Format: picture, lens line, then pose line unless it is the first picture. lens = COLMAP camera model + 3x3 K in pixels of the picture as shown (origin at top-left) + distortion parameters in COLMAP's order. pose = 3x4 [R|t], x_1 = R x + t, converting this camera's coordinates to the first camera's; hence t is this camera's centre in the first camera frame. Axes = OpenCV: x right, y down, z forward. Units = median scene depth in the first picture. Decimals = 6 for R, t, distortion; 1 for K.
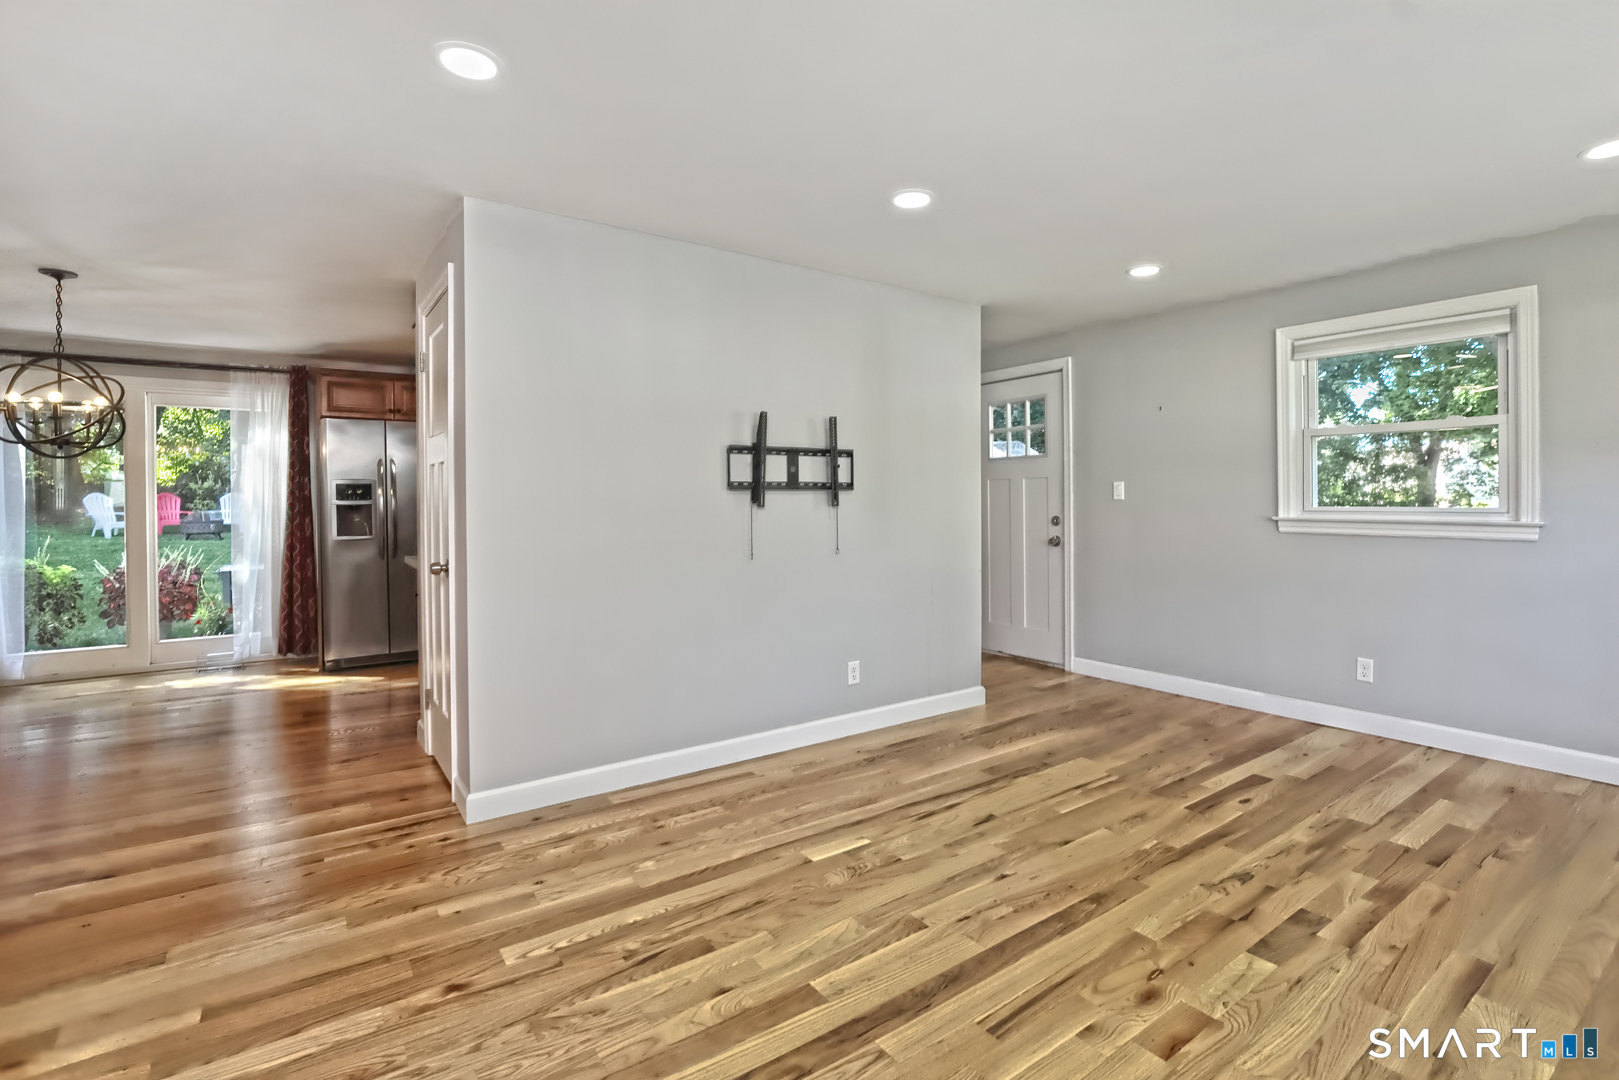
lens RADIAL K [[725.2, 0, 810.7], [0, 725.2, 496.0], [0, 0, 1]] dist [-0.022536, 0.000138]
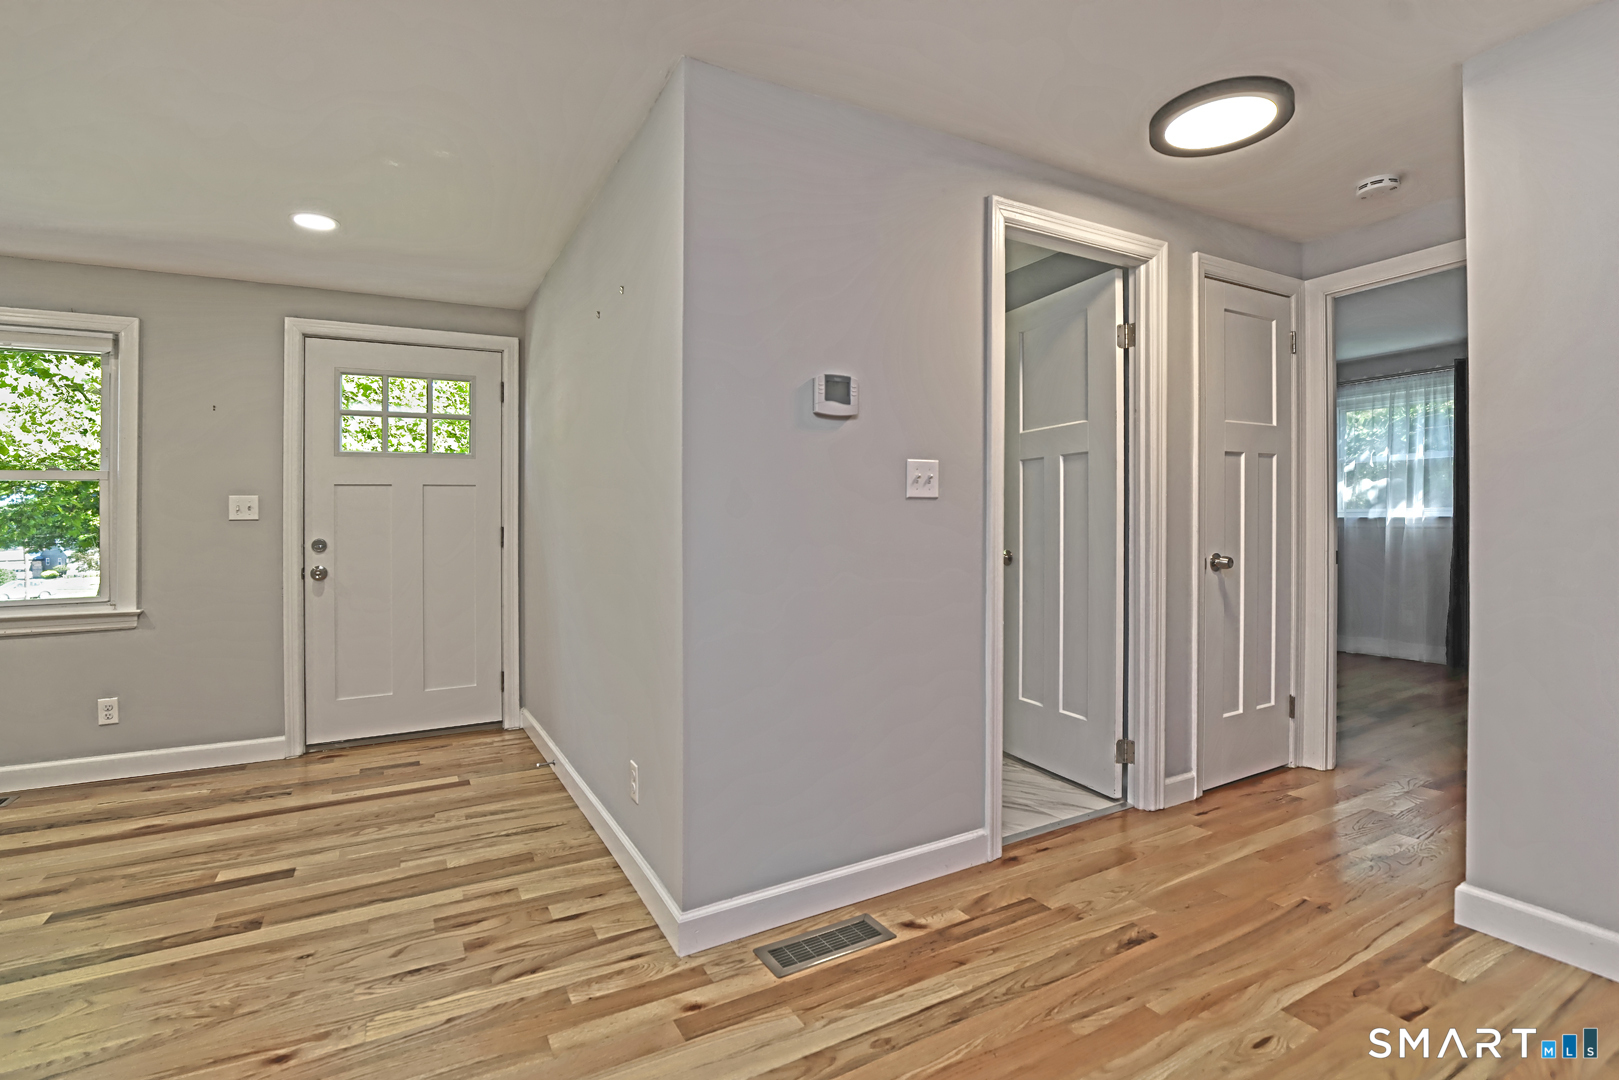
lens RADIAL K [[768.2, 0, 816.4], [0, 768.2, 527.8], [0, 0, 1]] dist [-0.021188, 0.001148]
pose [[-0.991793, 0.019276, 0.126391, -0.924212], [0.019999, 0.999790, 0.004456, 0.044857], [-0.126278, 0.006947, -0.991971, 1.323238]]
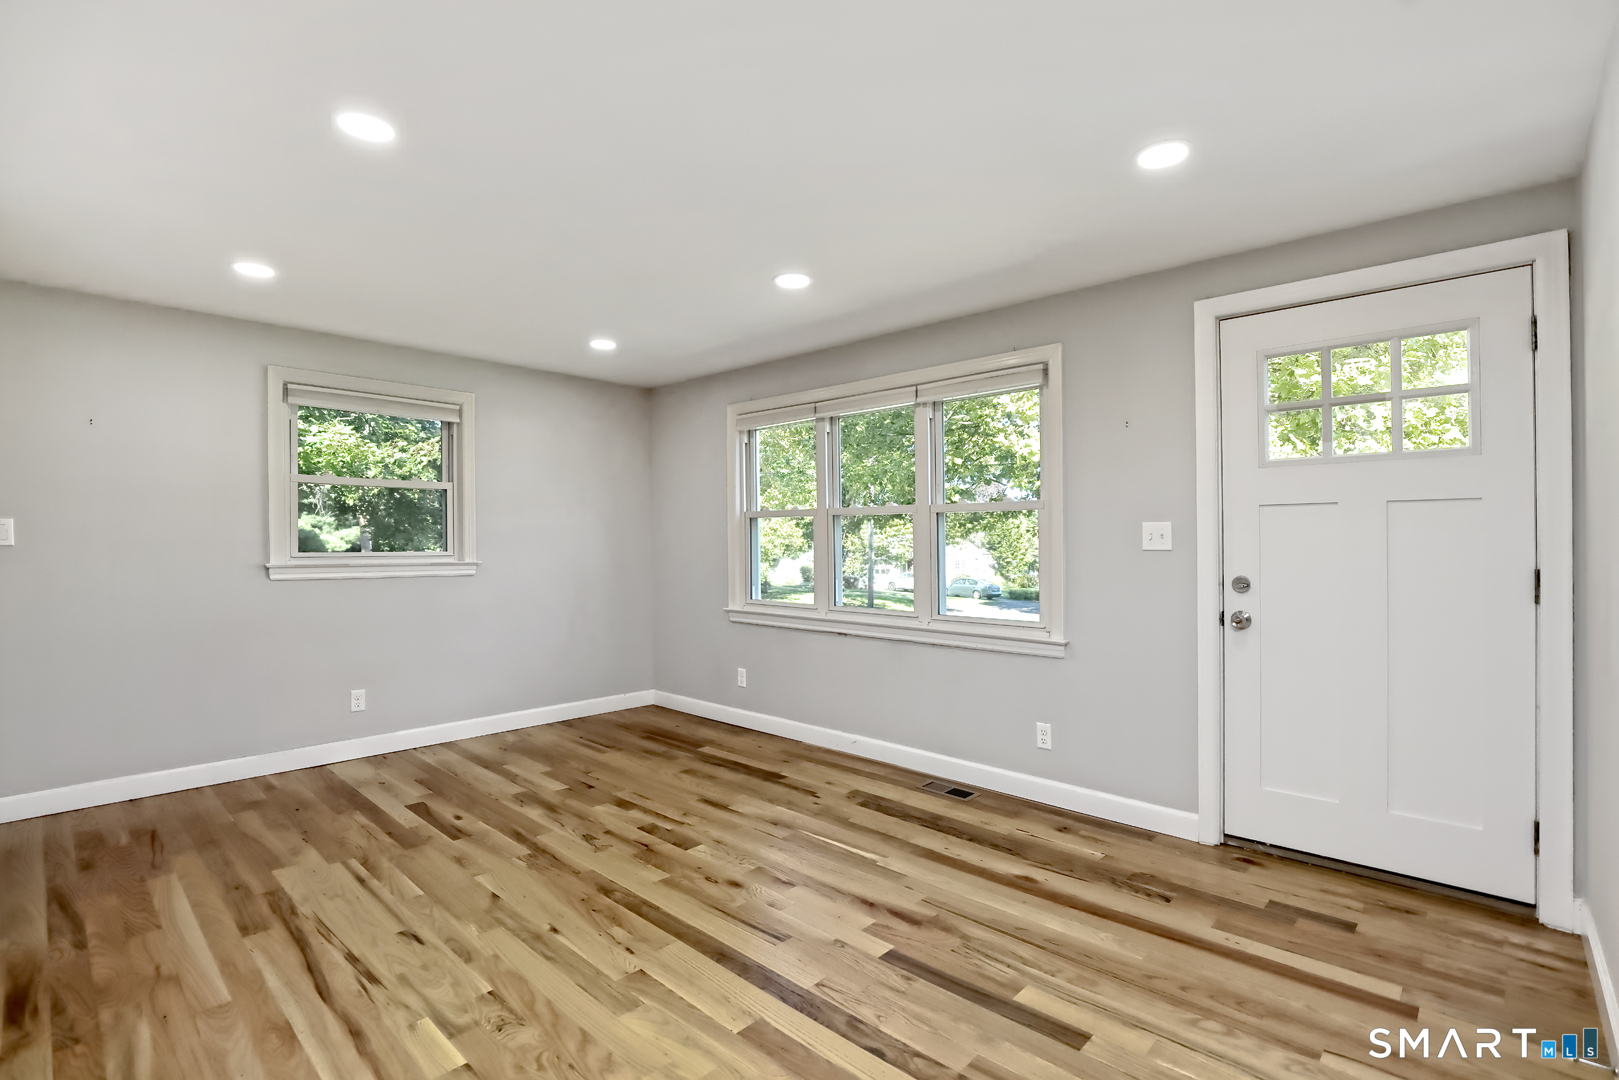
lens RADIAL K [[768.2, 0, 816.4], [0, 768.2, 527.8], [0, 0, 1]] dist [-0.021188, 0.001148]
pose [[-0.191496, 0.025923, 0.981151, -0.784995], [-0.001220, 0.999644, -0.026650, 0.012108], [-0.981493, -0.006300, -0.191397, 0.811526]]
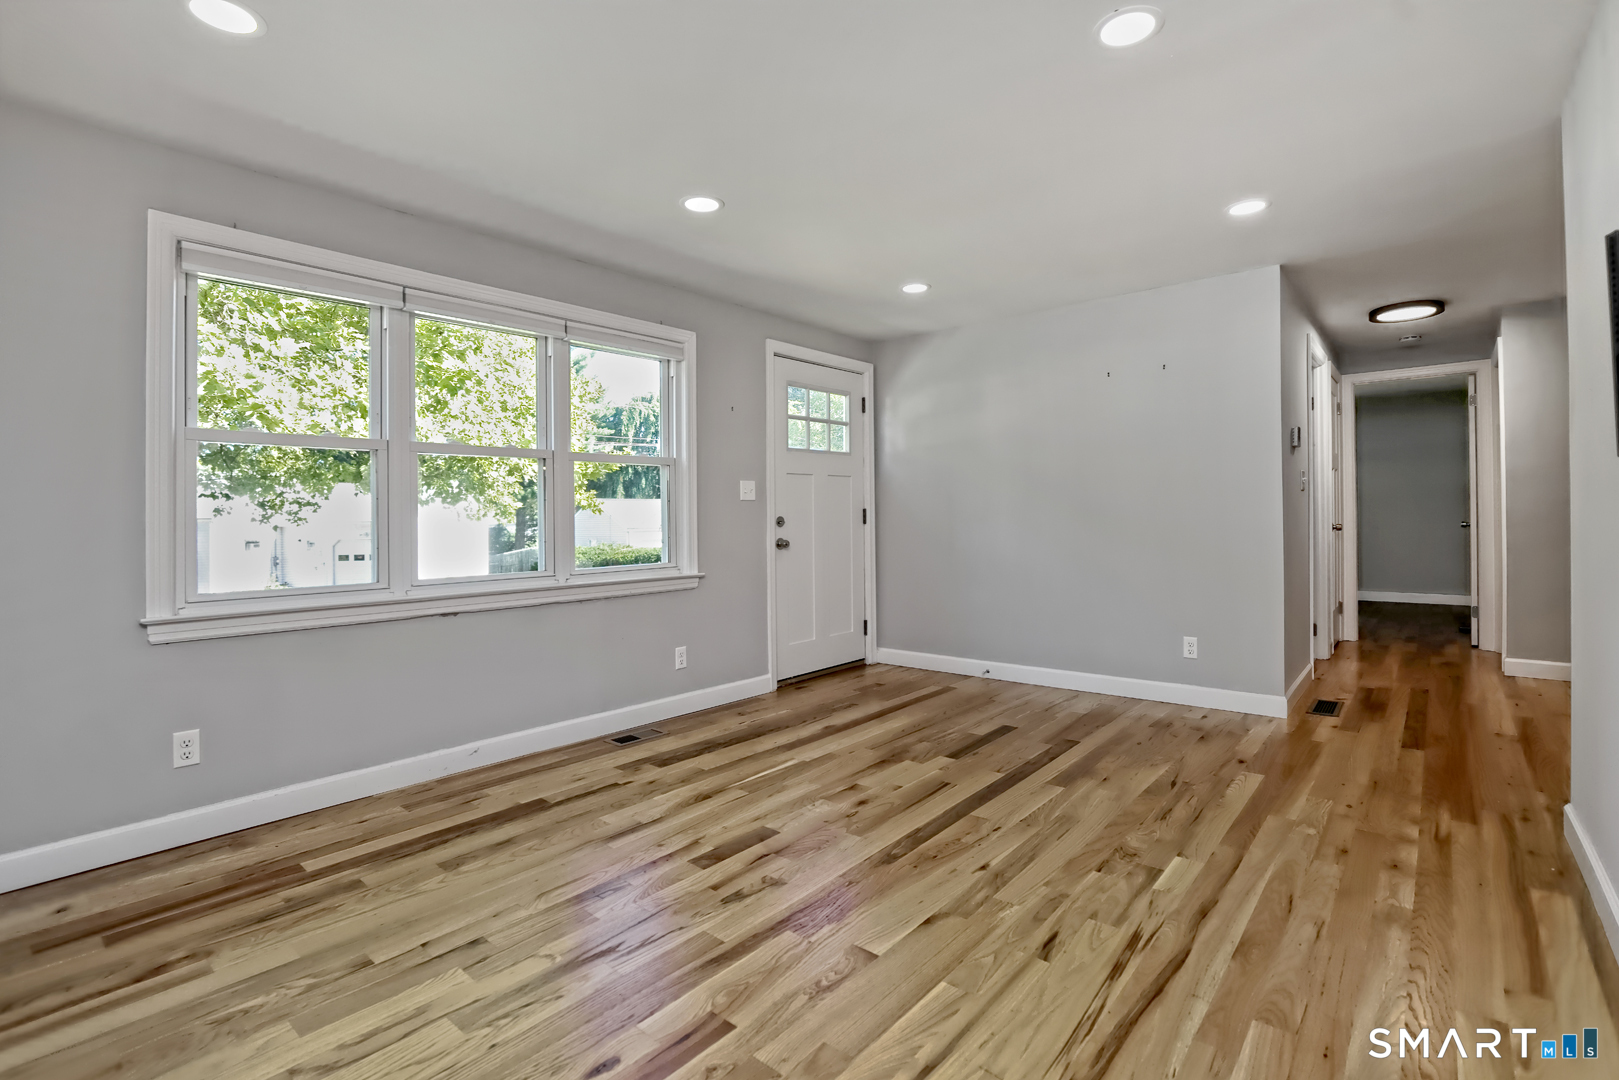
lens RADIAL K [[766.9, 0, 800.3], [0, 766.9, 529.3], [0, 0, 1]] dist [-0.033806, -0.000166]
pose [[-0.968207, 0.025959, -0.248799, 0.704097], [0.023221, 0.999633, 0.013934, 0.060158], [0.249069, 0.007714, -0.968455, 1.816321]]
